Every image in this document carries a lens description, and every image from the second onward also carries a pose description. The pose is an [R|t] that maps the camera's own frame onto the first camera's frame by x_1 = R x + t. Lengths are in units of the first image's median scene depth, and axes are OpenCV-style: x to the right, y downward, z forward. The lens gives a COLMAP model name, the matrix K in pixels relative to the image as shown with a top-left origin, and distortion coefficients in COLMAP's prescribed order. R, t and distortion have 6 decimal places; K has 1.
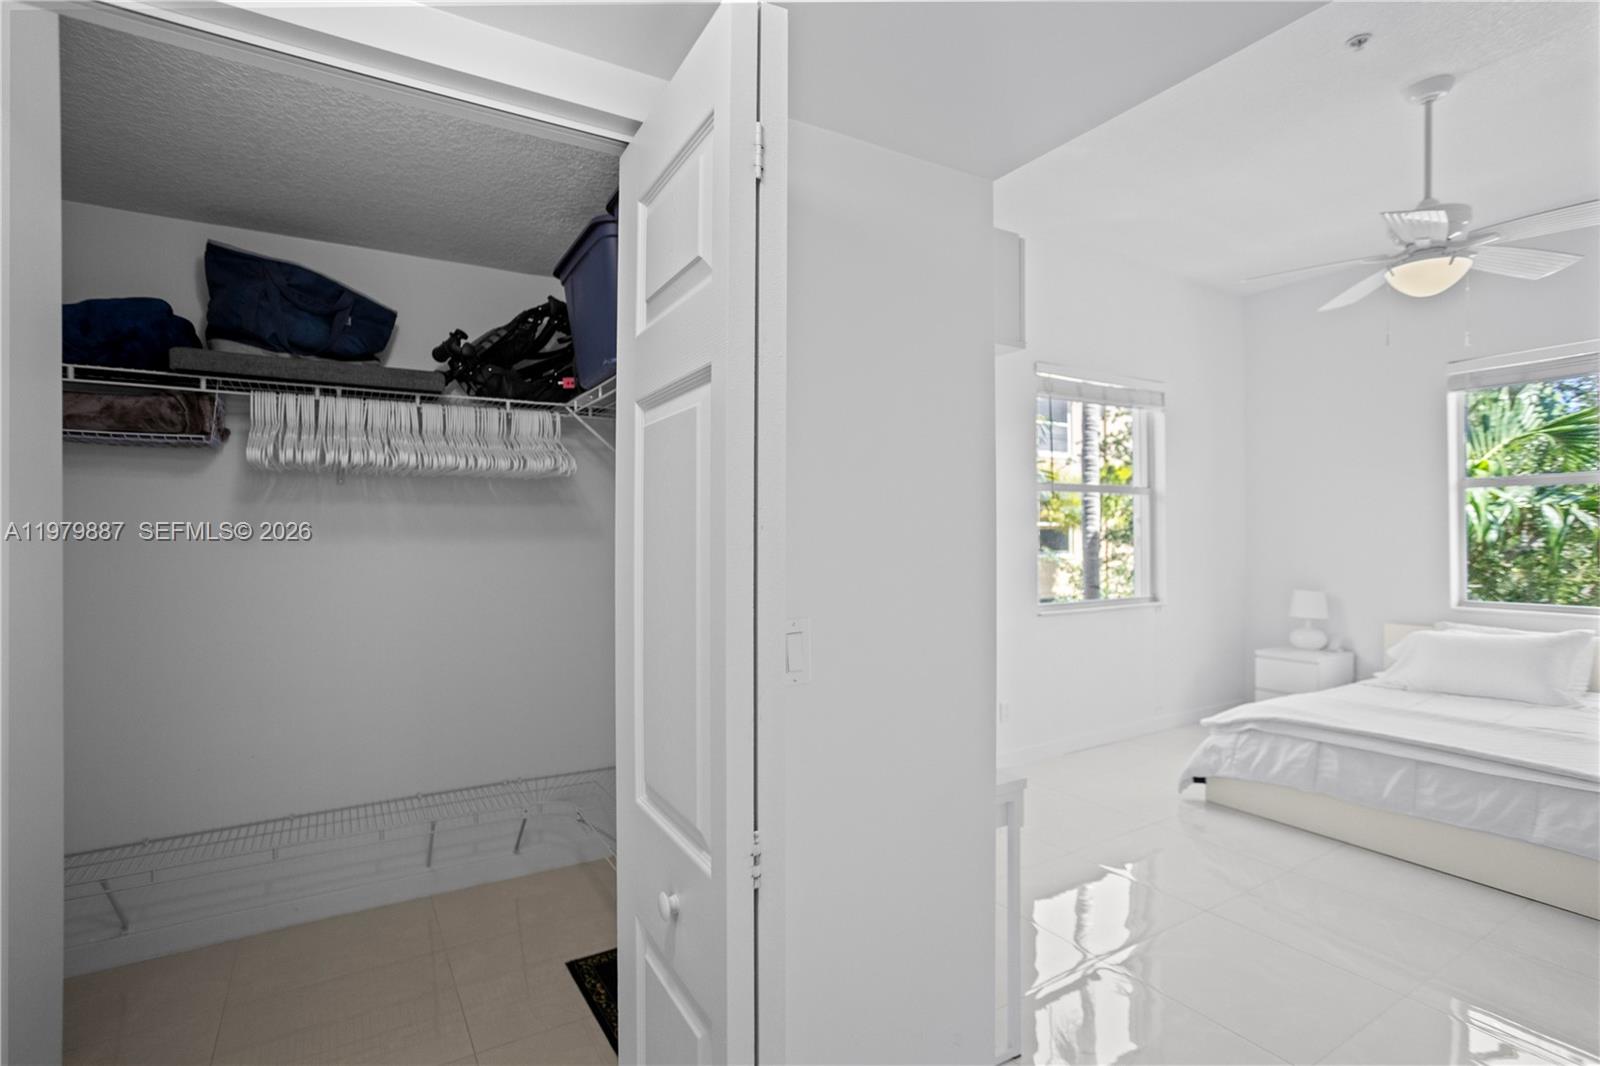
lens RADIAL K [[790.5, 0, 778.5], [0, 790.5, 518.5], [0, 0, 1]] dist [-0.050238, 0.029801]
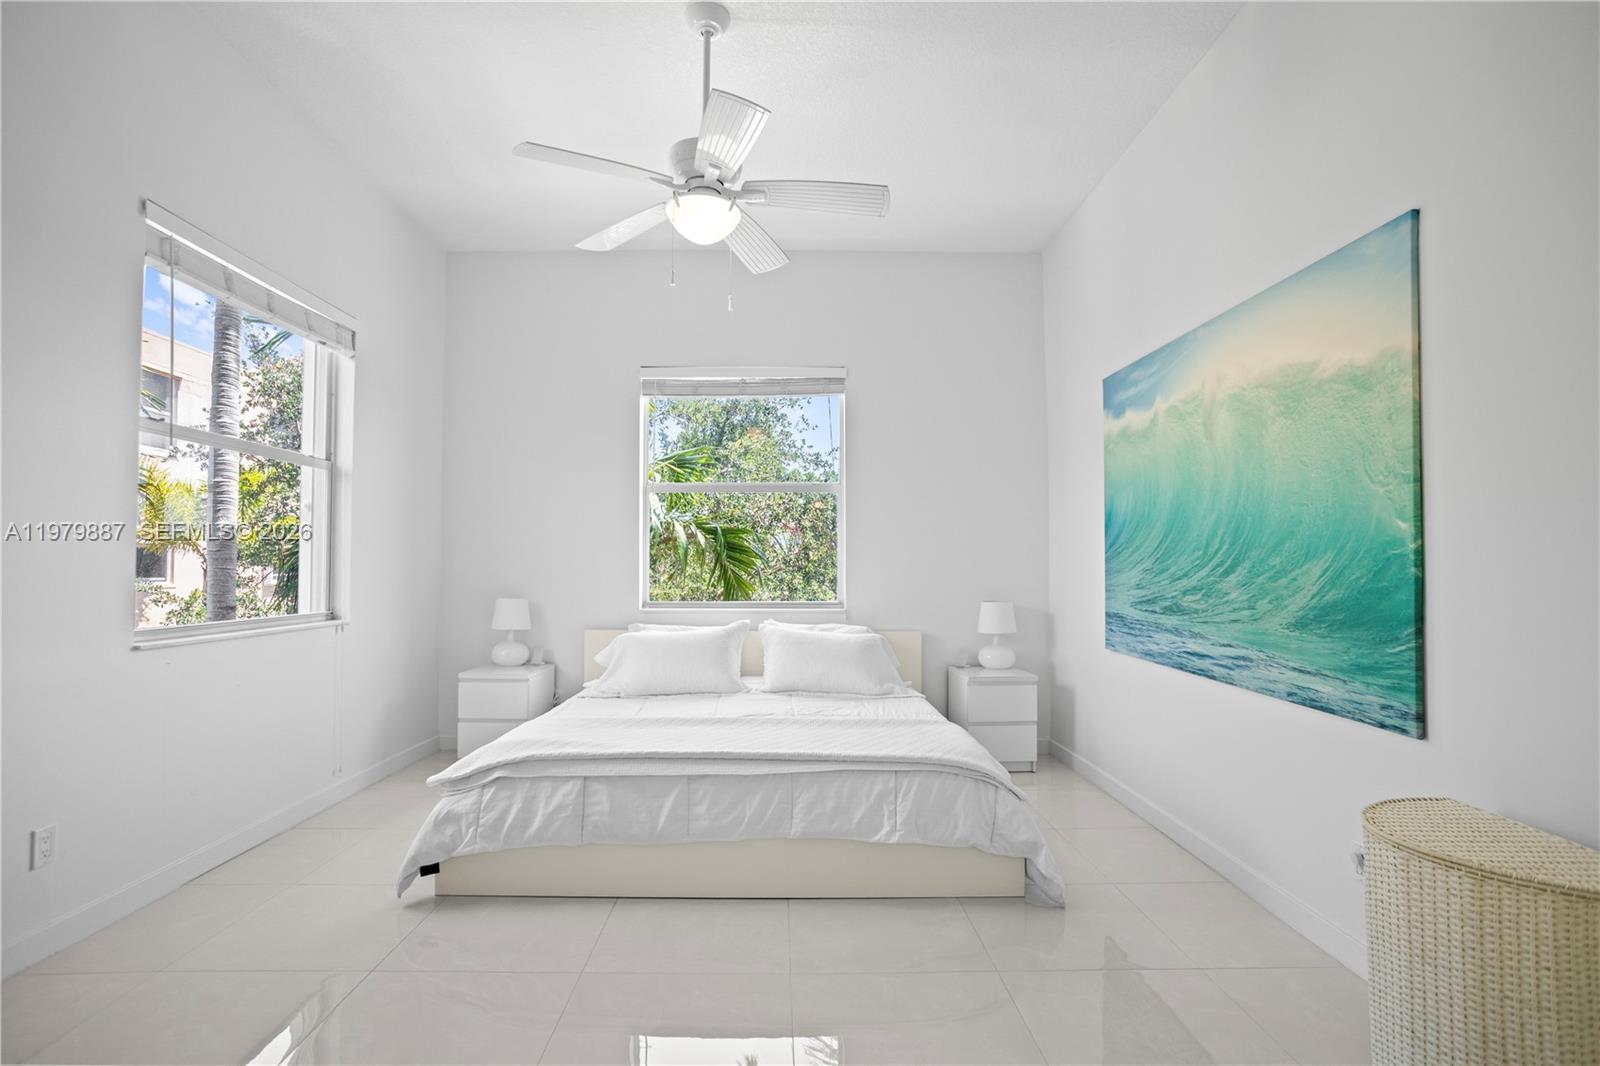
lens RADIAL K [[790.5, 0, 793.4], [0, 790.5, 549.8], [0, 0, 1]] dist [-0.050238, 0.029801]
pose [[0.505736, 0.023161, 0.862377, 0.109344], [-0.018881, 0.999697, -0.015776, 0.062753], [-0.862482, -0.008304, 0.506020, 0.384712]]
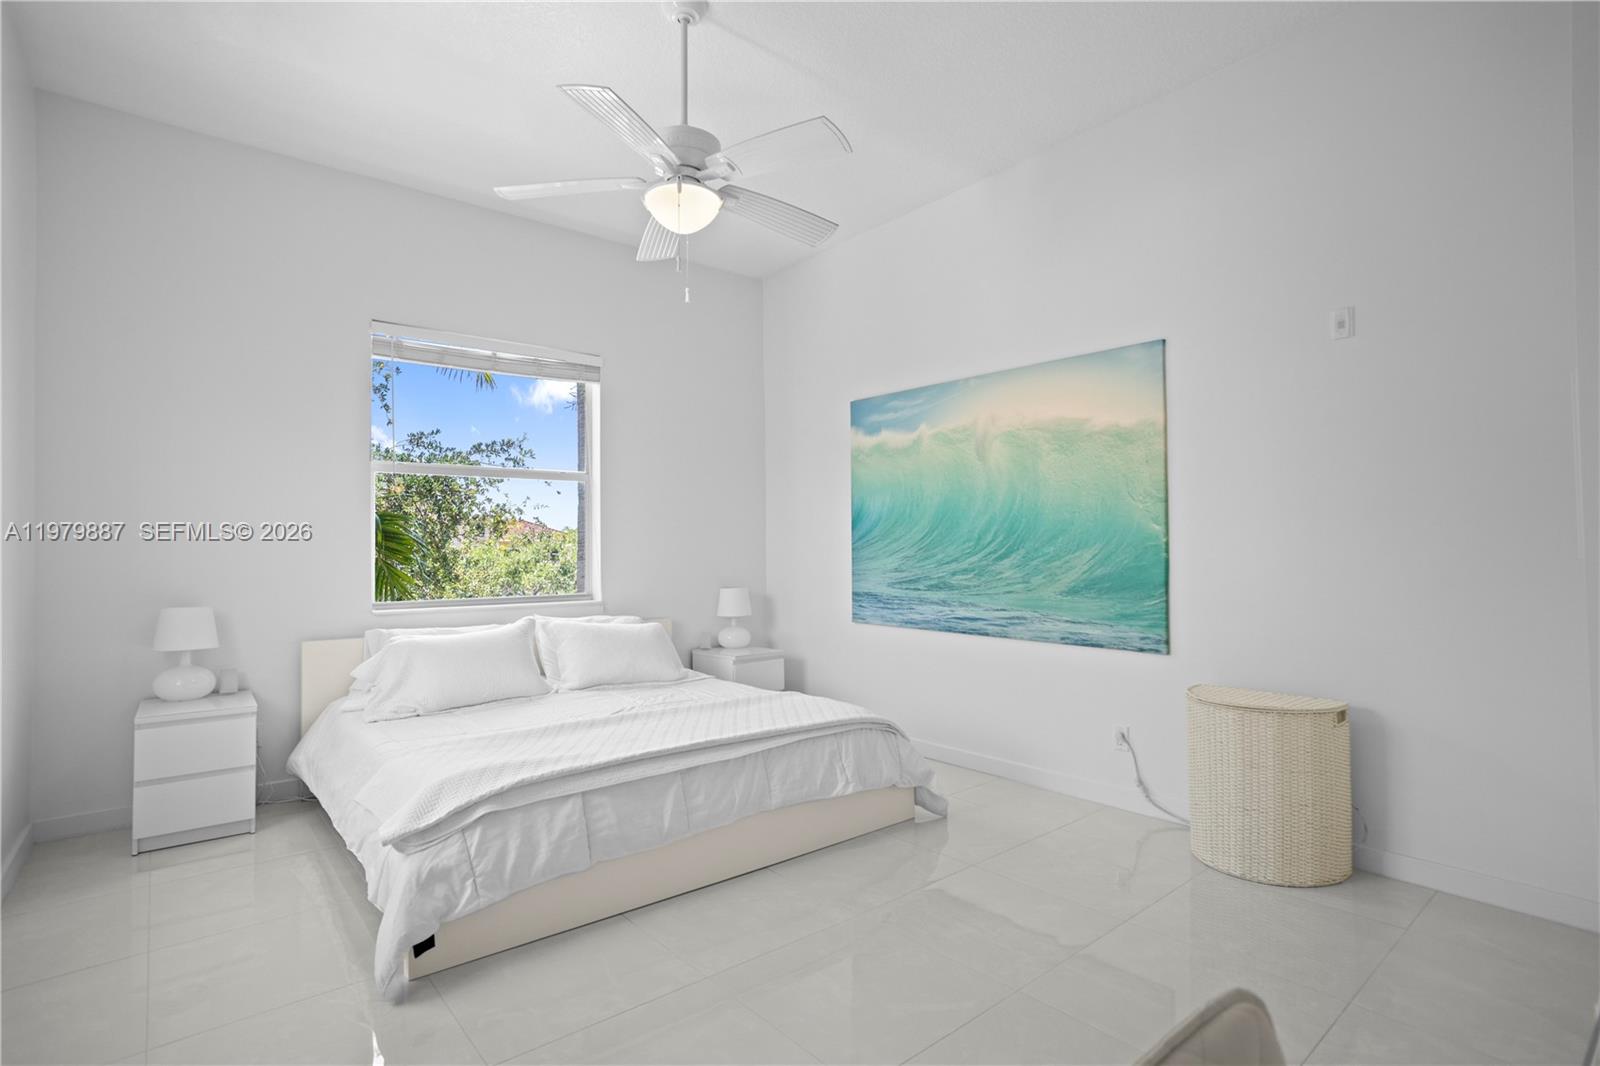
lens RADIAL K [[790.5, 0, 804.4], [0, 790.5, 540.9], [0, 0, 1]] dist [-0.050238, 0.029801]
pose [[-0.160425, 0.021641, 0.986811, -0.035325], [-0.006675, 0.999713, -0.023010, 0.068205], [-0.987025, -0.010278, -0.160235, 0.830099]]
